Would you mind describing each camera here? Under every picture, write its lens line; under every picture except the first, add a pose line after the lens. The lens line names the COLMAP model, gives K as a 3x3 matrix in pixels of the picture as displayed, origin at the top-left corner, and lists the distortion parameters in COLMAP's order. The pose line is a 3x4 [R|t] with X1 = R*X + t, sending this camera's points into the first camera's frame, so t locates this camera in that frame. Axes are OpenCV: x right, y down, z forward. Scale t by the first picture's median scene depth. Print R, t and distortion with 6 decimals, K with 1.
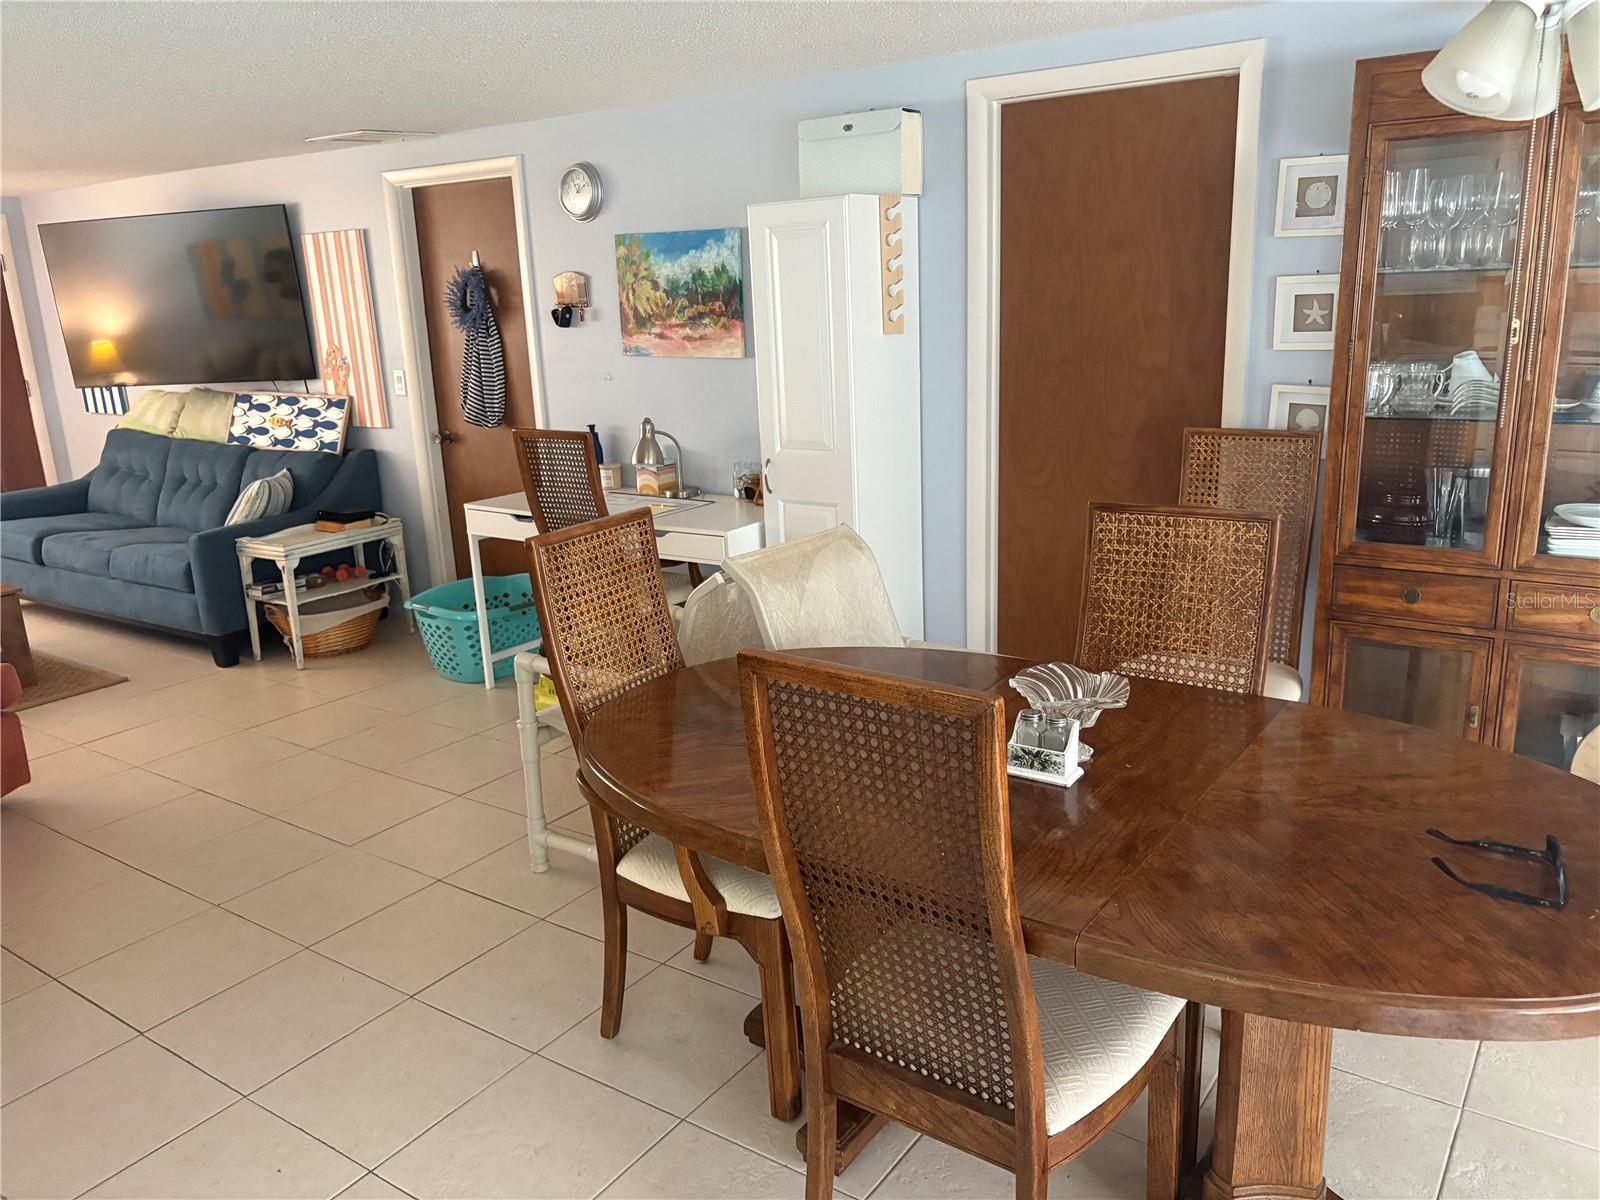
lens RADIAL K [[1208.9, 0, 796.8], [0, 1208.9, 607.2], [0, 0, 1]] dist [0.068772, -0.078690]
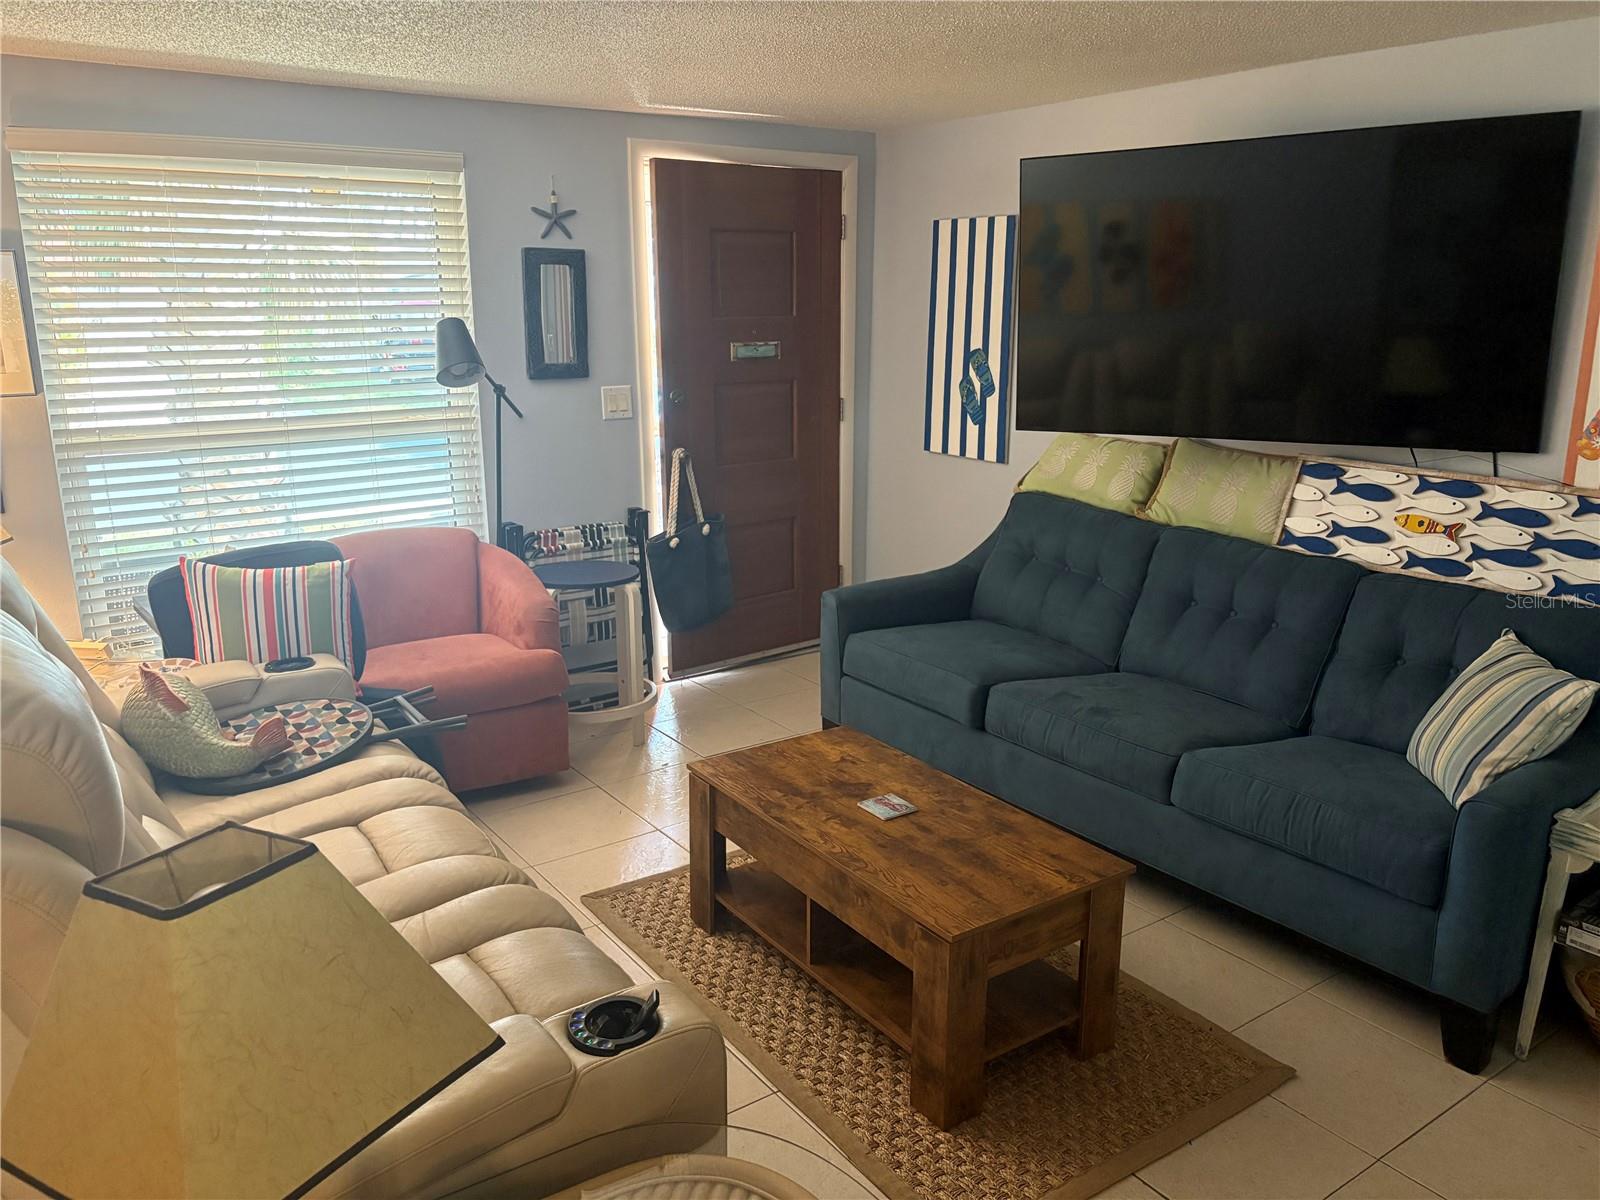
lens RADIAL K [[1168.7, 0, 773.8], [0, 1168.7, 597.0], [0, 0, 1]] dist [0.003466, 0.003086]
pose [[0.940887, 0.124442, -0.315034, -0.522539], [-0.125899, 0.991917, 0.015807, -0.091303], [0.314455, 0.024789, 0.948949, 0.418220]]
